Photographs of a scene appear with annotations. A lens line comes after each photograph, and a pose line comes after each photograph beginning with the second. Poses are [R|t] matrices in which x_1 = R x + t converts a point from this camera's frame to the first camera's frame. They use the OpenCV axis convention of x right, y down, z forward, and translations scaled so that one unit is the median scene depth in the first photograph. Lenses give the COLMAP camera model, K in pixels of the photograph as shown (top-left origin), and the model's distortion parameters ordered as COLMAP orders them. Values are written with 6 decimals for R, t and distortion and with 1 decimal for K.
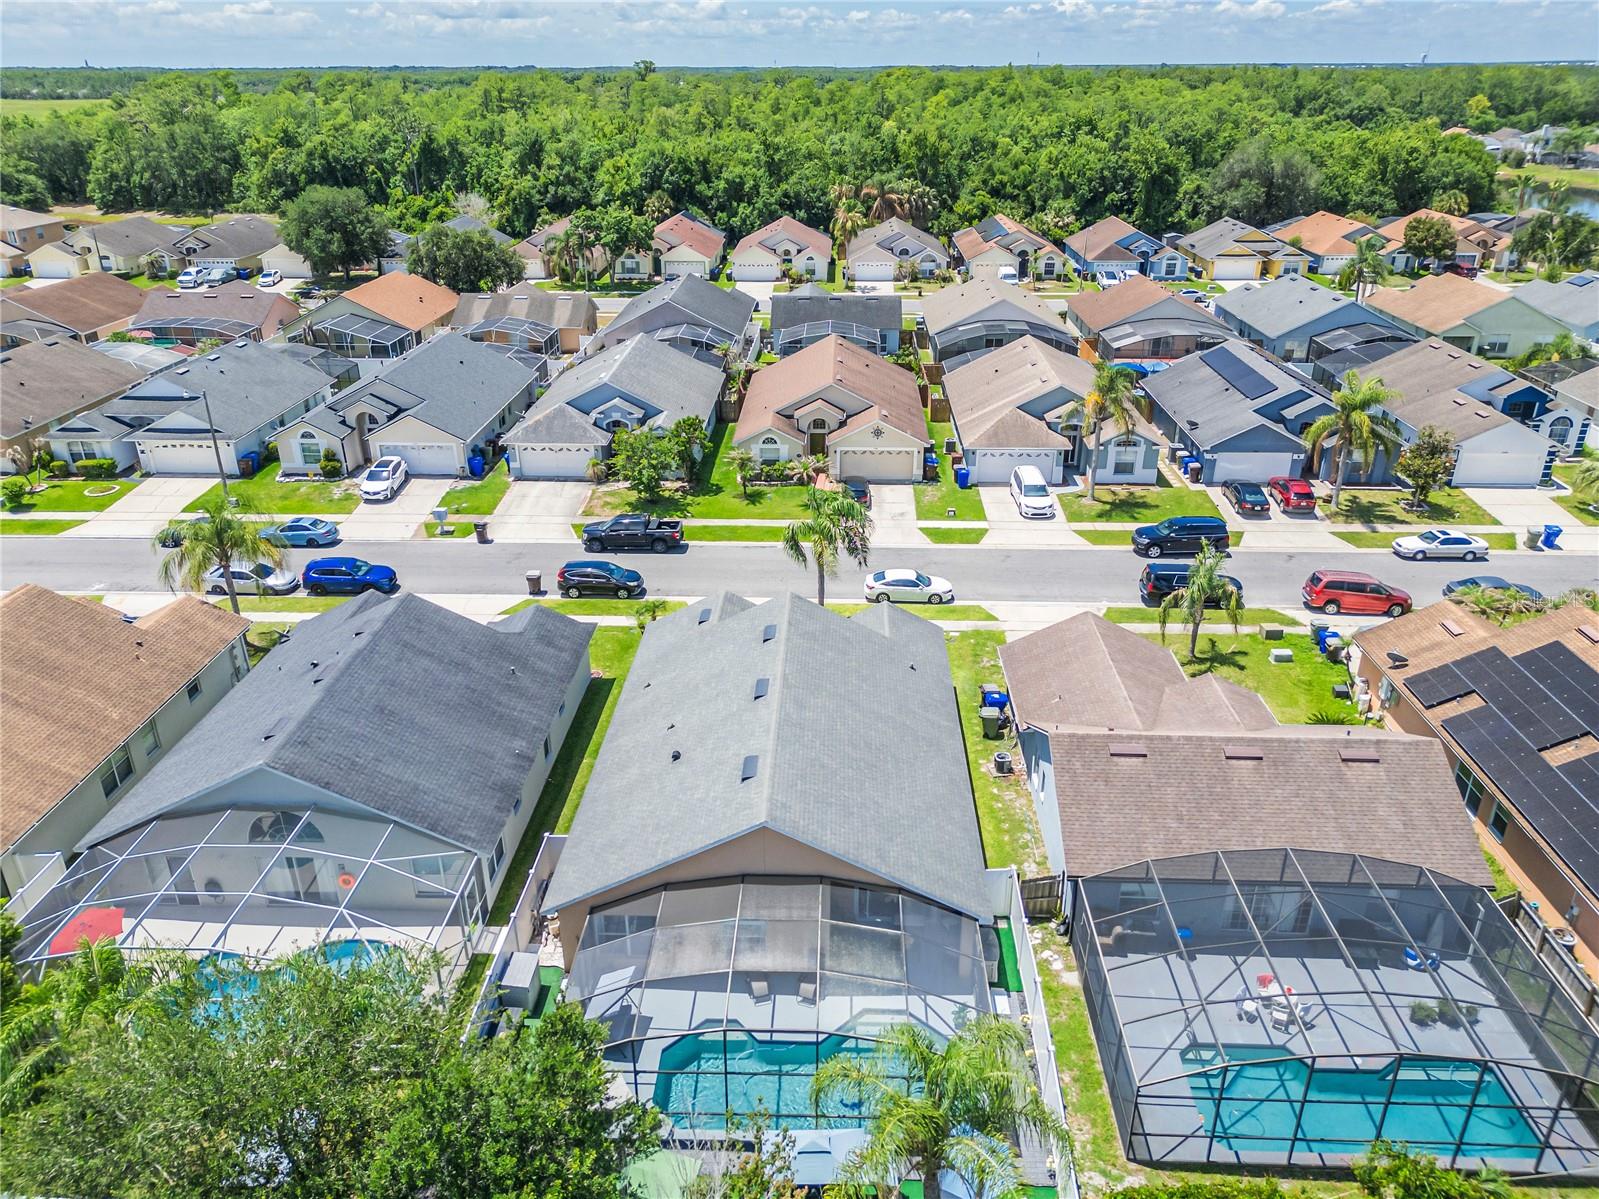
lens RADIAL K [[1141.7, 0, 829.7], [0, 1141.7, 615.3], [0, 0, 1]] dist [0.052902, -0.036493]
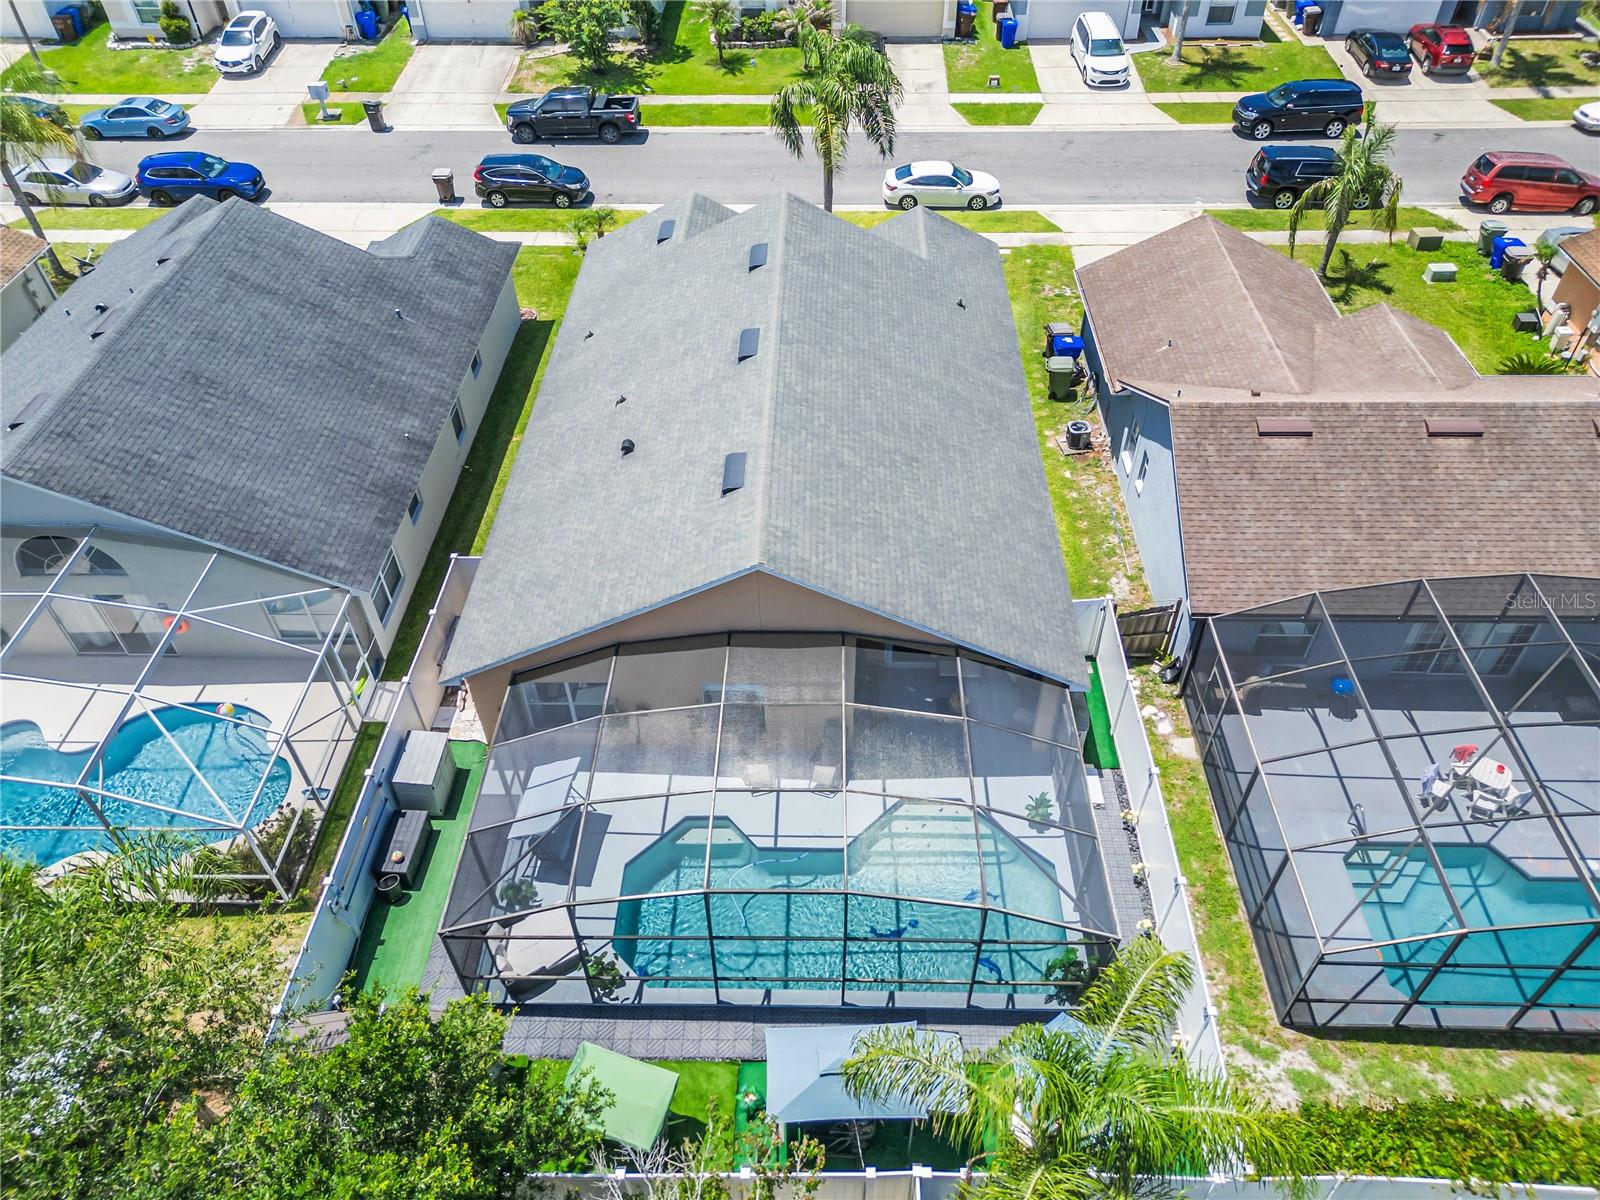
lens RADIAL K [[1142.4, 0, 803.5], [0, 1142.4, 605.6], [0, 0, 1]] dist [0.052902, -0.036493]
pose [[0.999801, -0.007833, -0.018323, -0.015103], [0.013146, 0.950307, 0.311038, 0.001032], [0.014976, -0.311217, 0.950221, 0.291669]]
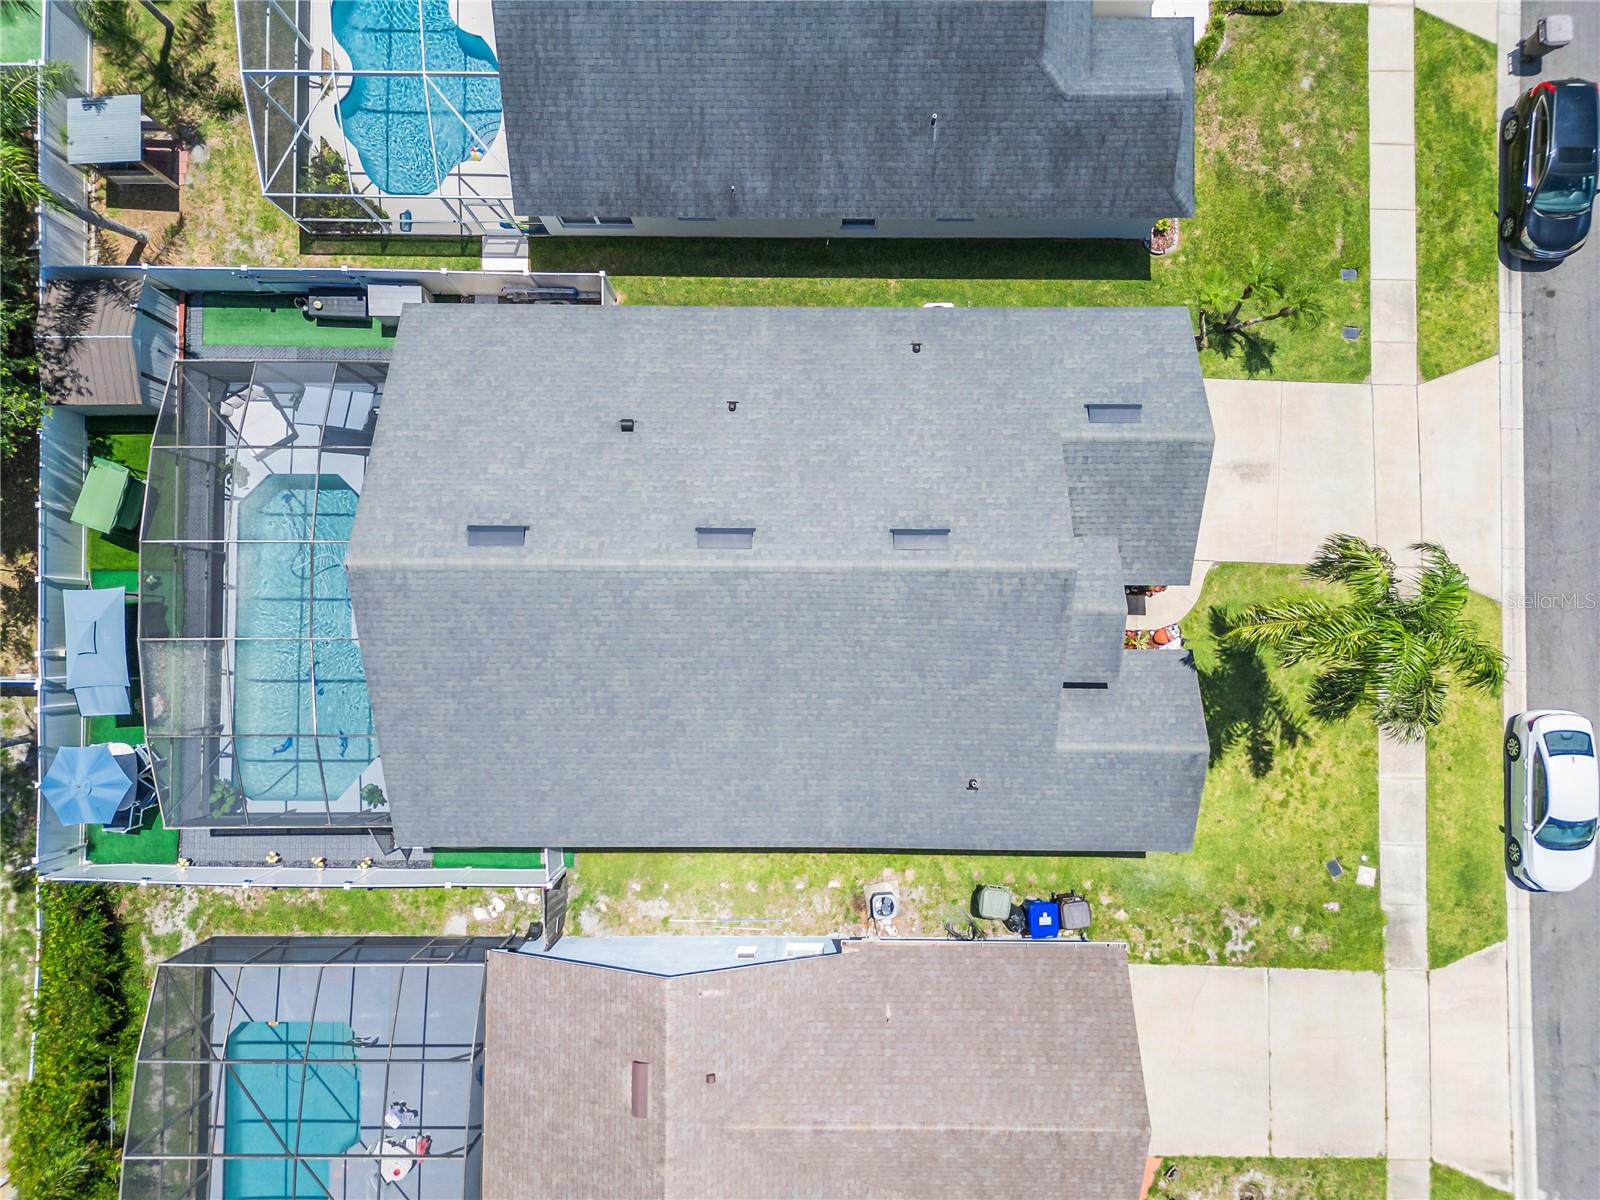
lens RADIAL K [[1142.4, 0, 802.2], [0, 1142.4, 604.5], [0, 0, 1]] dist [0.052902, -0.036493]
pose [[0.009788, 0.999215, -0.038386, 0.002061], [-0.420839, 0.038939, 0.906299, -0.520172], [0.907082, 0.007284, 0.420890, 0.759389]]
